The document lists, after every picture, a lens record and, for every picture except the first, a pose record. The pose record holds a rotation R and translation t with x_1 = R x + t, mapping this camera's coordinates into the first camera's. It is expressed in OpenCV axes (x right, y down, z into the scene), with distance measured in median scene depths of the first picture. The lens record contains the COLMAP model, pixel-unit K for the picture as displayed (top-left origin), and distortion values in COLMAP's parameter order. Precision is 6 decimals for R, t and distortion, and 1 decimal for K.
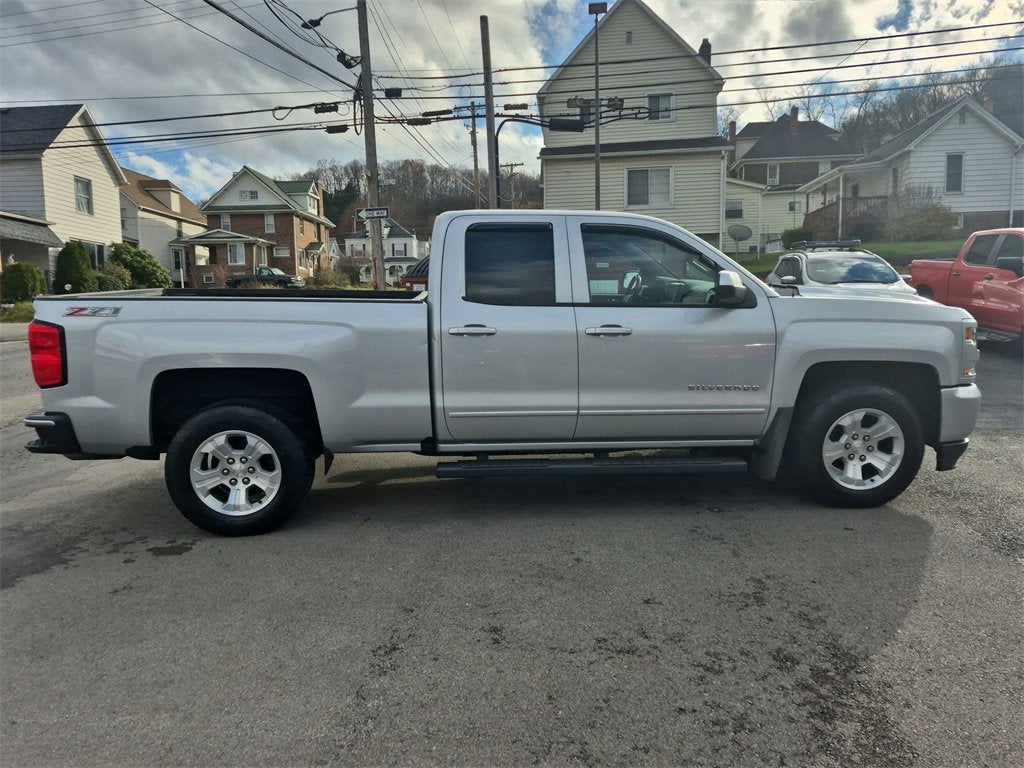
lens RADIAL K [[716.4, 0, 502.5], [0, 716.4, 381.7], [0, 0, 1]] dist [0.088452, -0.092365]
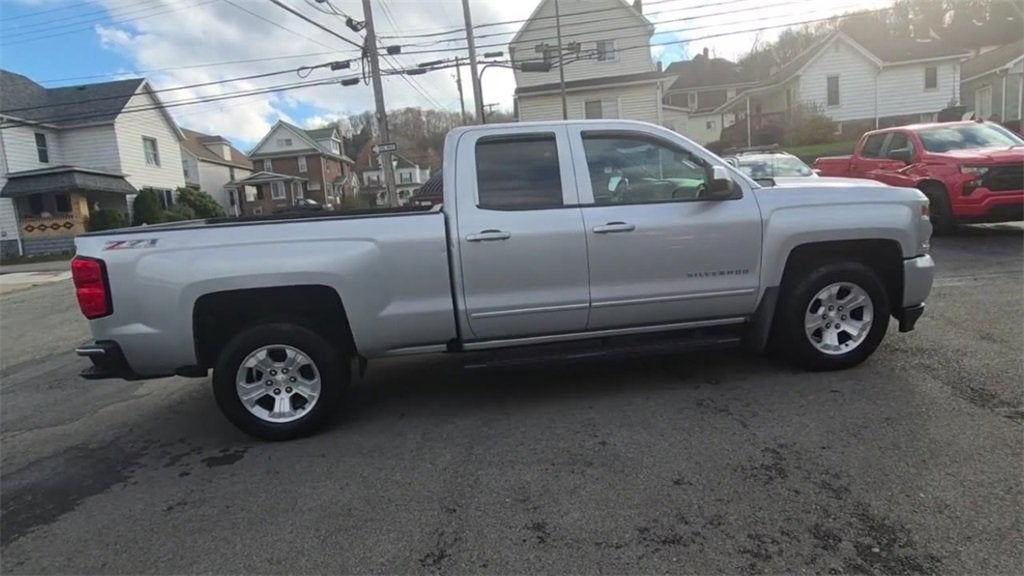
lens RADIAL K [[557.6, 0, 512.0], [0, 557.6, 288.0], [0, 0, 1]] dist [0.003223, 0.001348]
pose [[0.996977, -0.071462, 0.030481, -0.032796], [0.070725, 0.997192, 0.024604, -0.011639], [-0.032154, -0.022374, 0.999232, 0.149630]]
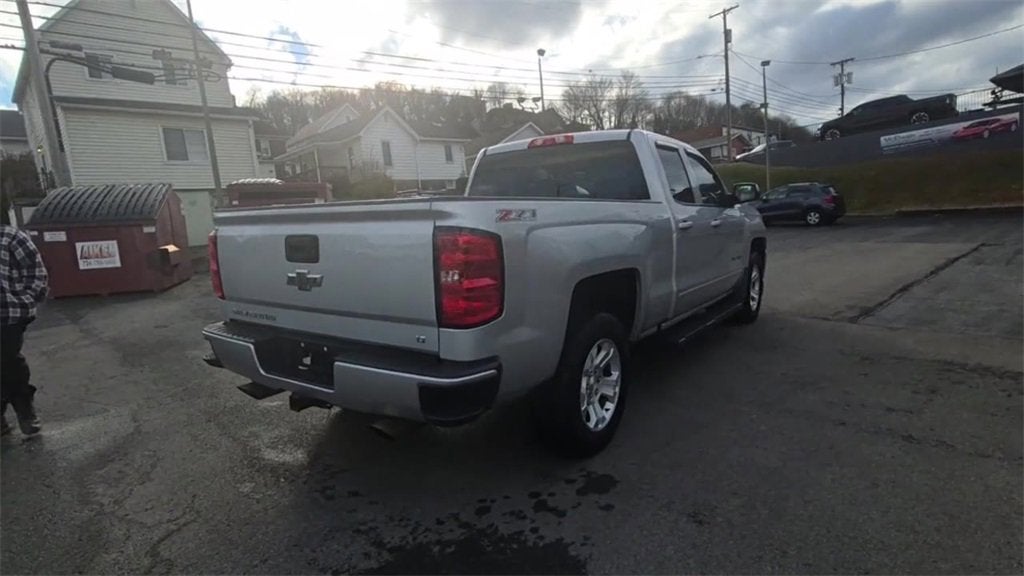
lens RADIAL K [[557.6, 0, 512.0], [0, 557.6, 288.0], [0, 0, 1]] dist [0.003223, 0.001348]
pose [[0.630266, -0.117701, 0.767405, -0.928399], [0.148551, 0.988462, 0.029600, -0.034510], [-0.762035, 0.095343, 0.640478, 0.574665]]
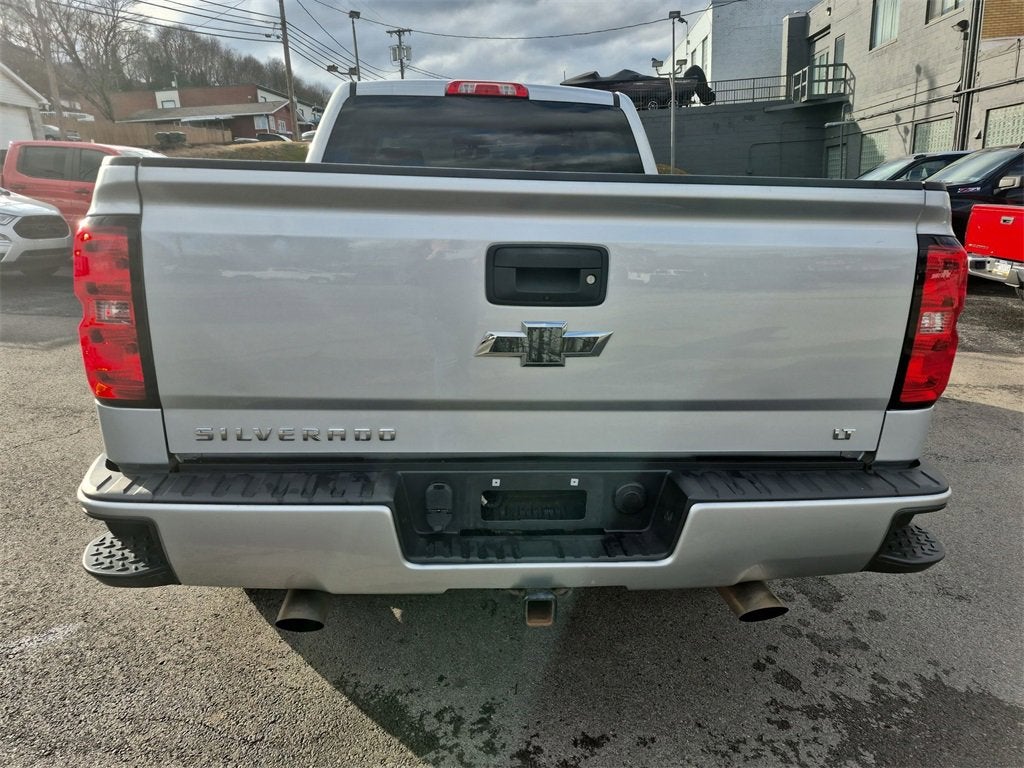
lens RADIAL K [[720.8, 0, 508.1], [0, 720.8, 375.9], [0, 0, 1]] dist [0.020345, -0.003669]
pose [[-0.021624, -0.226964, 0.973663, -0.952582], [0.131944, 0.964724, 0.227811, -0.125747], [-0.991021, 0.133395, 0.009086, 1.147876]]
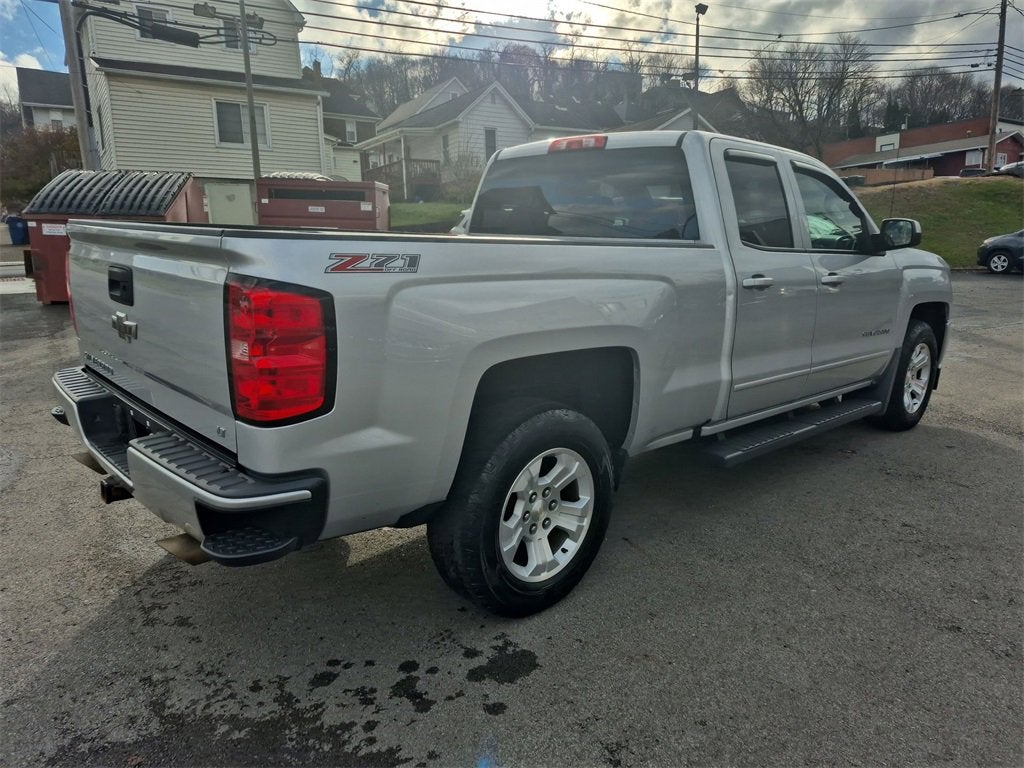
lens RADIAL K [[717.7, 0, 510.0], [0, 717.7, 359.4], [0, 0, 1]] dist [0.089678, -0.091461]
pose [[0.777437, -0.086543, 0.622979, -0.733735], [0.065586, 0.996243, 0.056549, -0.045806], [-0.625532, -0.003104, 0.780192, 0.492749]]
